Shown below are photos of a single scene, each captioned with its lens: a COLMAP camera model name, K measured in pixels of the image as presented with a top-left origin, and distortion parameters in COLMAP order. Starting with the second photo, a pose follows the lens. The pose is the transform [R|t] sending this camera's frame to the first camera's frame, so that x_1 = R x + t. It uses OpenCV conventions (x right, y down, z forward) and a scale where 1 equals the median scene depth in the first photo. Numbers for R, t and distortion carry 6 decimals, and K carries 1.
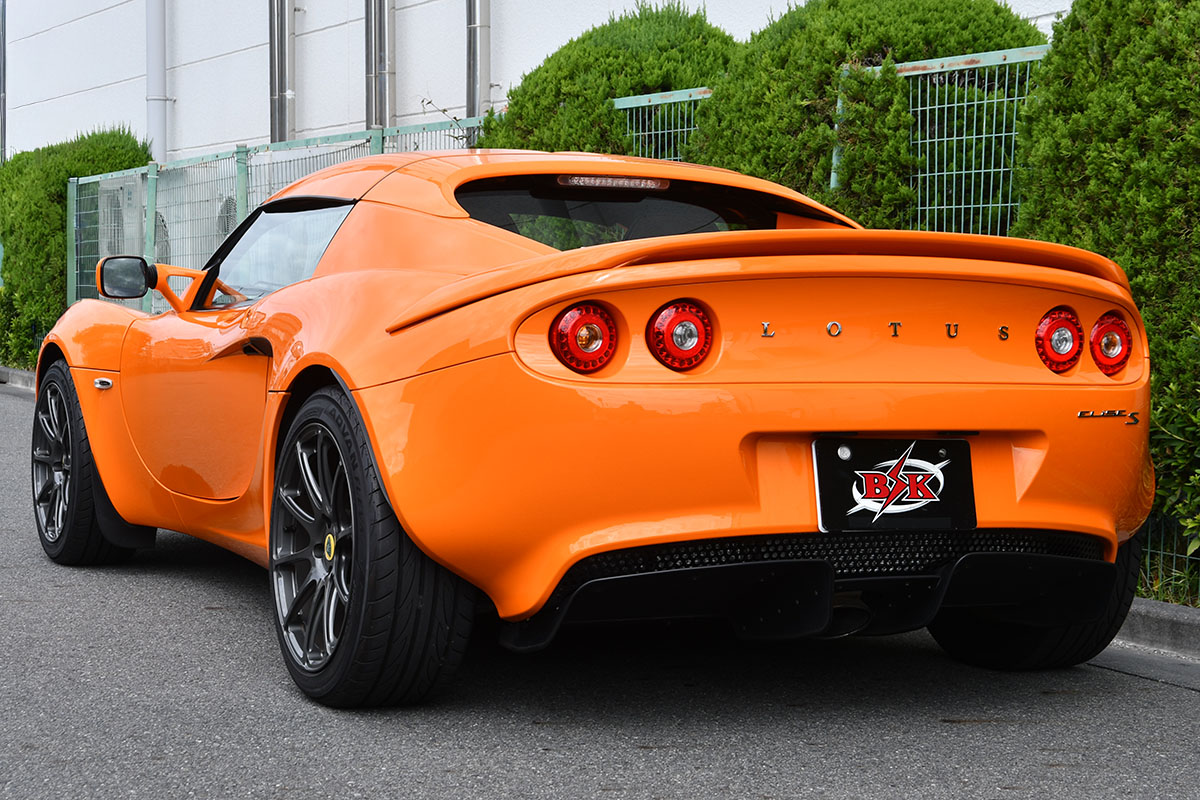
lens RADIAL K [[2374.7, 0, 600.0], [0, 2374.7, 400.0], [0, 0, 1]] dist [-0.003369, 0.197696]
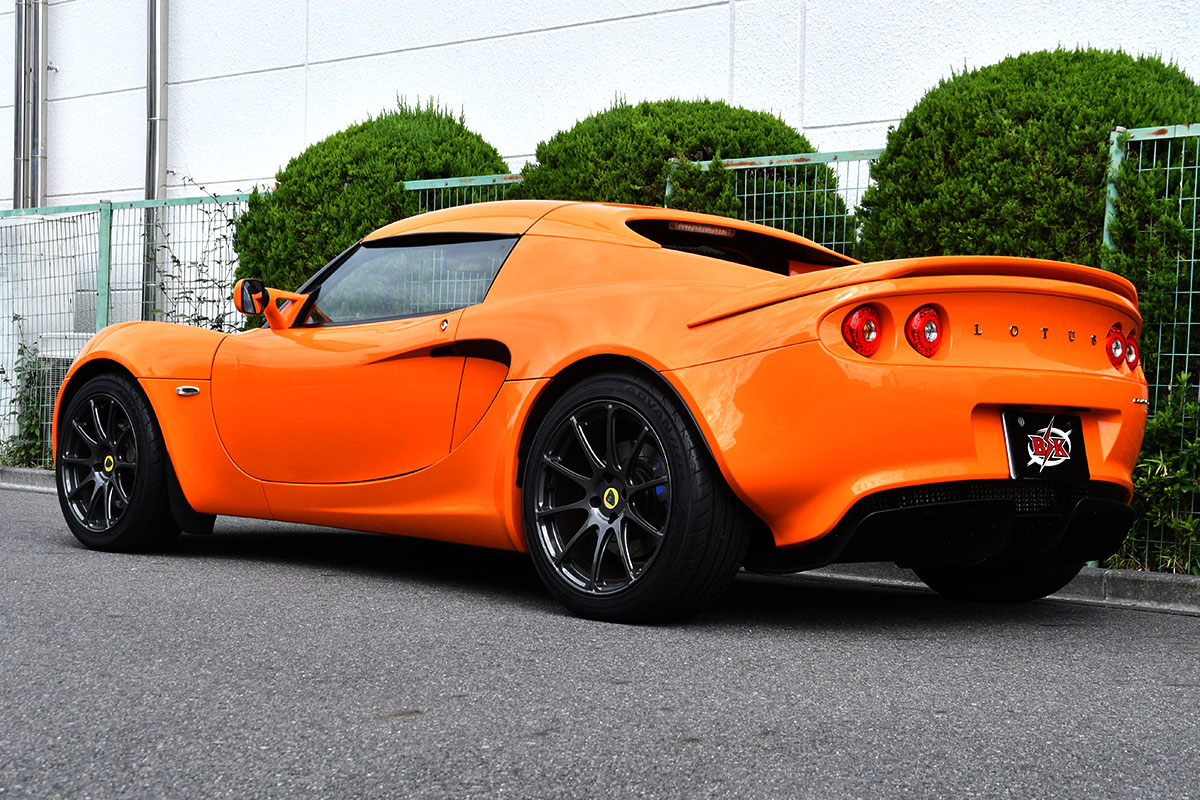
lens RADIAL K [[2098.9, 0, 646.8], [0, 2098.9, 400.3], [0, 0, 1]] dist [0.026192, 0.187166]
pose [[0.940560, 0.014581, 0.339315, -0.471988], [0.000184, 0.999056, -0.043441, 0.057853], [-0.339629, 0.040922, 0.939669, -0.058976]]
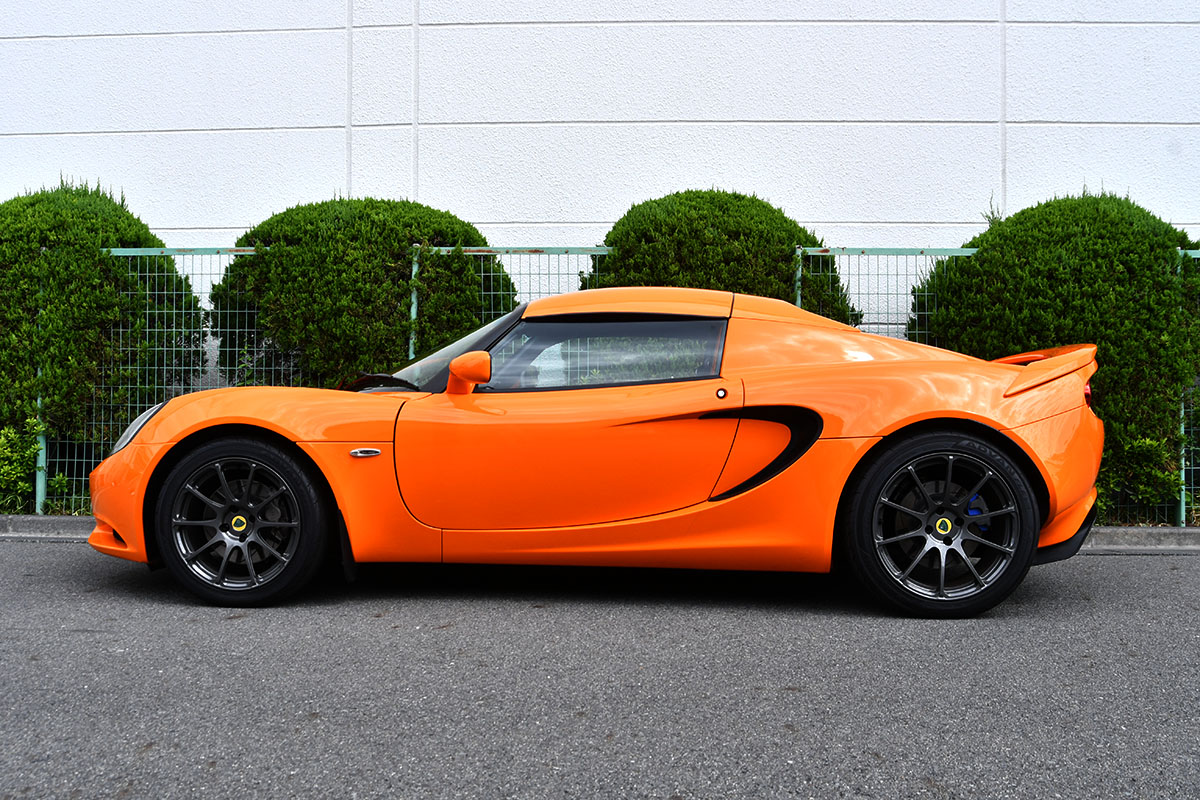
lens RADIAL K [[1232.7, 0, 600.0], [0, 1232.7, 400.0], [0, 0, 1]] dist [-0.102736, 0.044760]
pose [[0.484497, -0.019067, 0.874585, -0.975920], [0.049360, 0.998766, -0.005570, -0.033920], [-0.873399, 0.045868, 0.484840, 0.782468]]
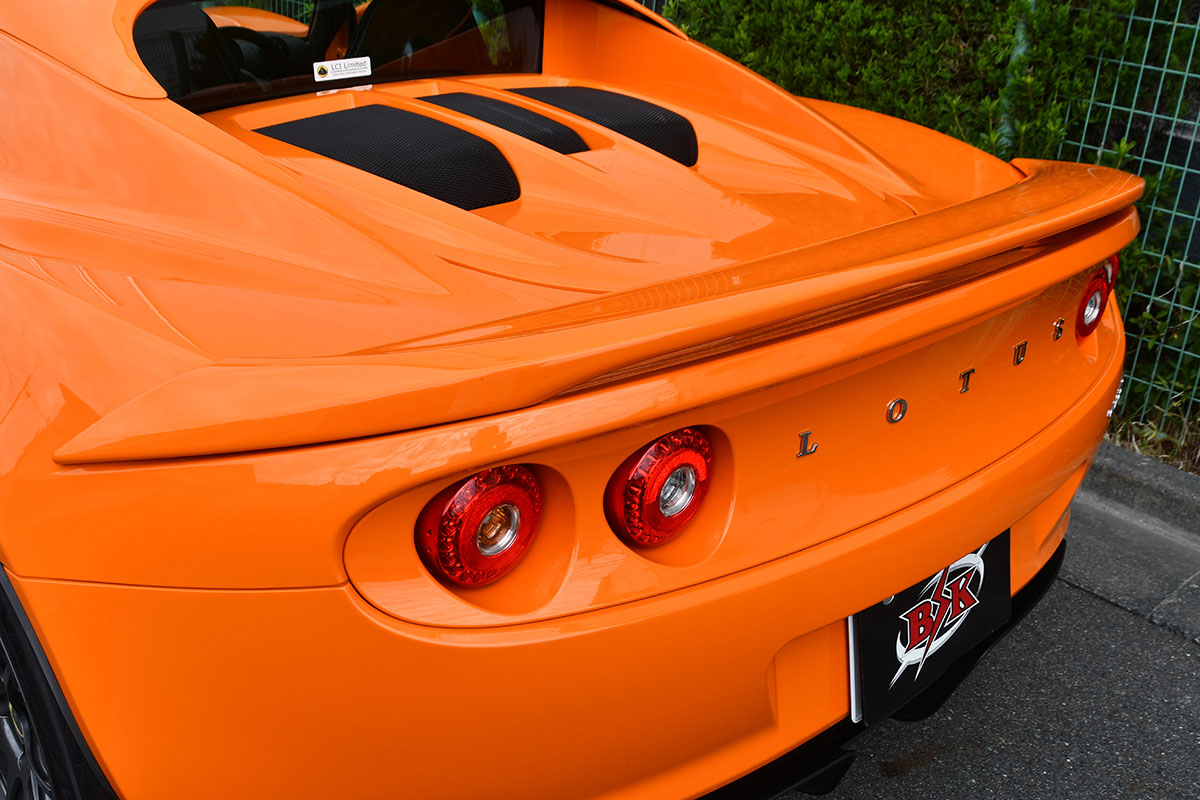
lens RADIAL K [[1232.7, 0, 600.0], [0, 1232.7, 400.0], [0, 0, 1]] dist [-0.102736, 0.044760]
pose [[0.952443, -0.101678, 0.287252, -0.049052], [-0.017596, 0.922761, 0.384970, -0.132768], [-0.304208, -0.371717, 0.877088, 0.707682]]
